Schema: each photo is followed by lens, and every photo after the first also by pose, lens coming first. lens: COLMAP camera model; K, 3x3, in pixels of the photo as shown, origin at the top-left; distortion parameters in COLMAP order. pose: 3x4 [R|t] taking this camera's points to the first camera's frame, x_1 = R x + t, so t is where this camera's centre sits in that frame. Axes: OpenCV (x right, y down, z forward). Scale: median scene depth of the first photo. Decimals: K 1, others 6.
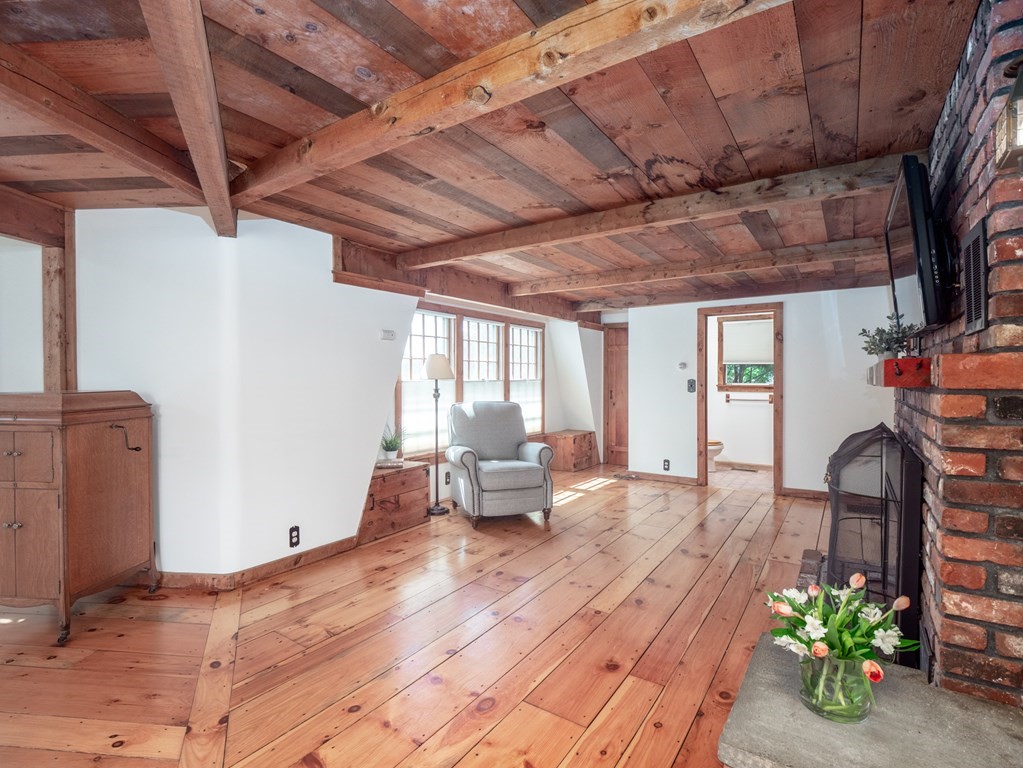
lens RADIAL K [[497.7, 0, 511.5], [0, 497.7, 384.0], [0, 0, 1]] dist [0.000264, -0.008645]
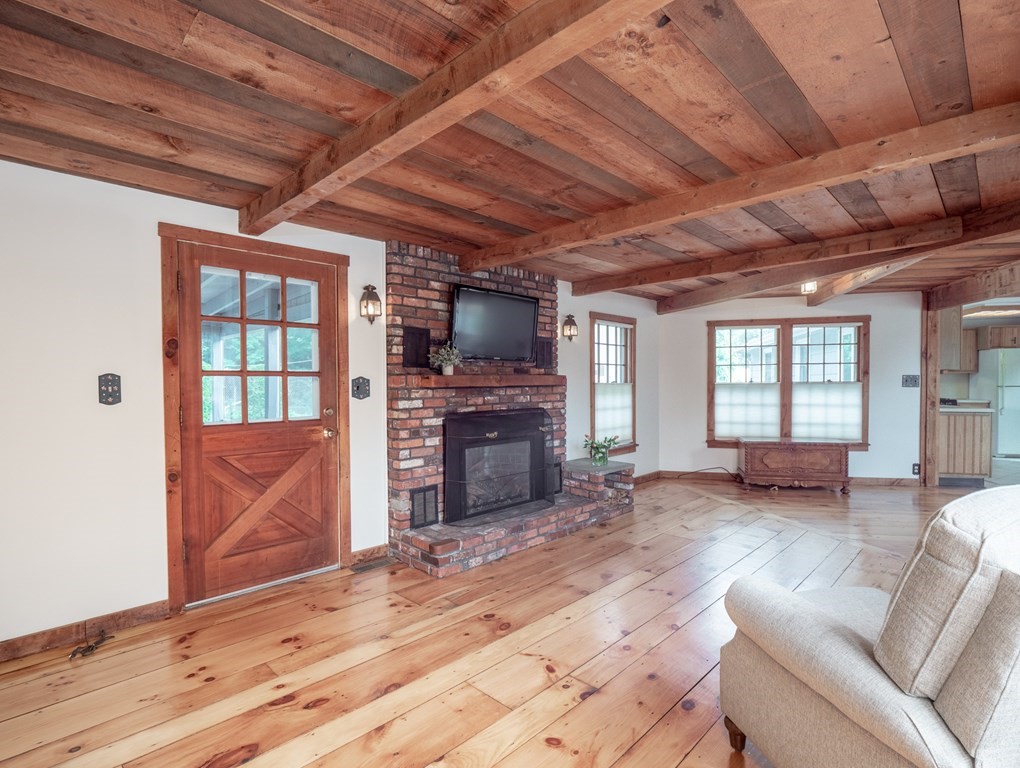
lens RADIAL K [[496.2, 0, 510.0], [0, 496.2, 384.0], [0, 0, 1]] dist [0.000264, -0.008645]
pose [[-0.982790, 0.006183, 0.184622, 0.230313], [0.009187, 0.999839, 0.015421, -0.022673], [-0.184497, 0.016852, -0.982689, 1.865696]]
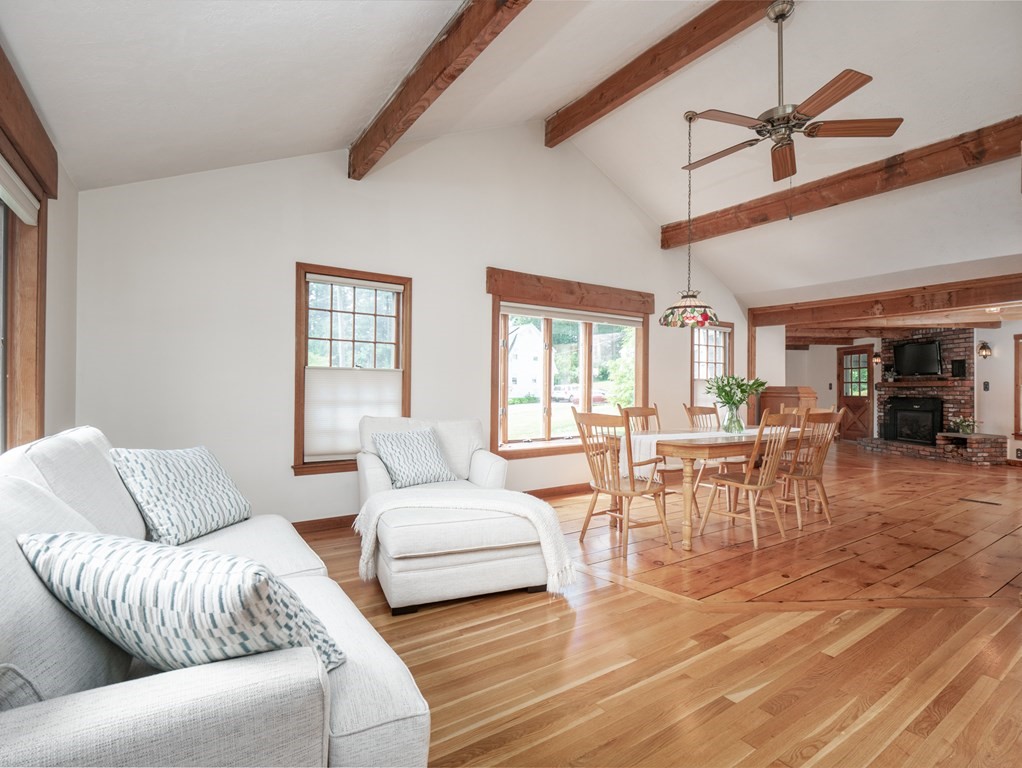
lens RADIAL K [[497.2, 0, 511.0], [0, 497.2, 384.0], [0, 0, 1]] dist [0.000264, -0.008645]
pose [[0.791407, 0.008741, 0.611227, -3.035355], [0.002873, 0.999834, -0.018018, 0.031373], [-0.611283, 0.016016, 0.791250, -0.188658]]
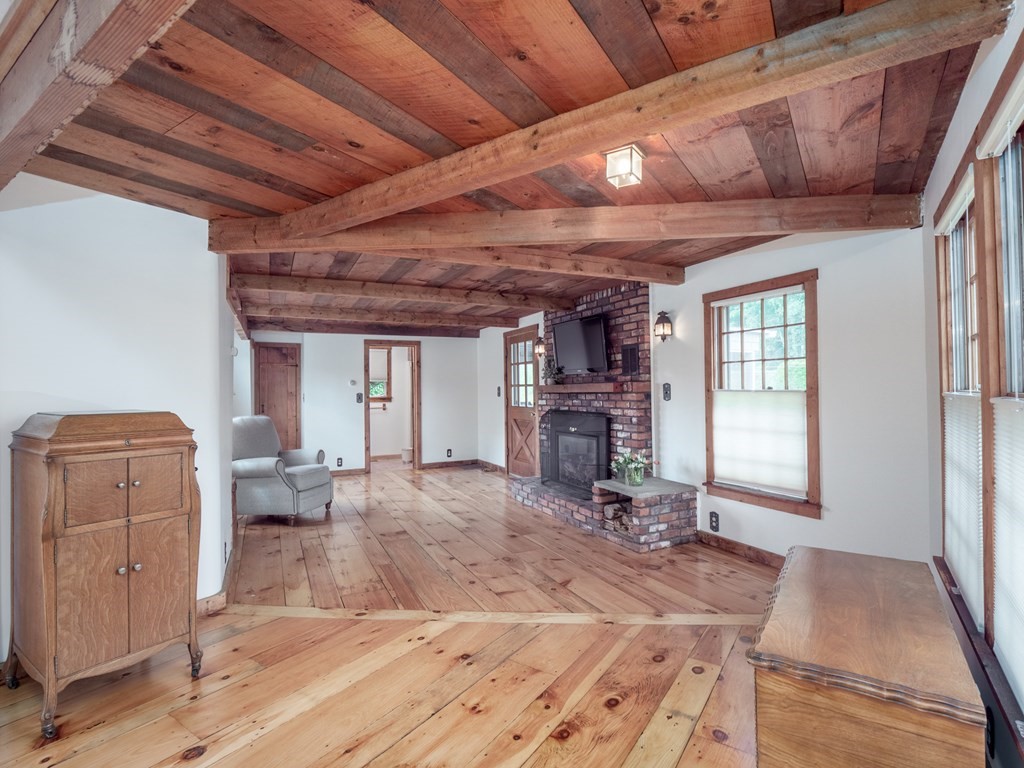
lens RADIAL K [[498.2, 0, 512.0], [0, 498.2, 384.0], [0, 0, 1]] dist [0.000264, -0.008645]
pose [[0.503990, 0.004270, 0.863699, -1.032037], [0.022263, 0.999591, -0.017933, -0.001405], [-0.863423, 0.028266, 0.503689, -0.007866]]
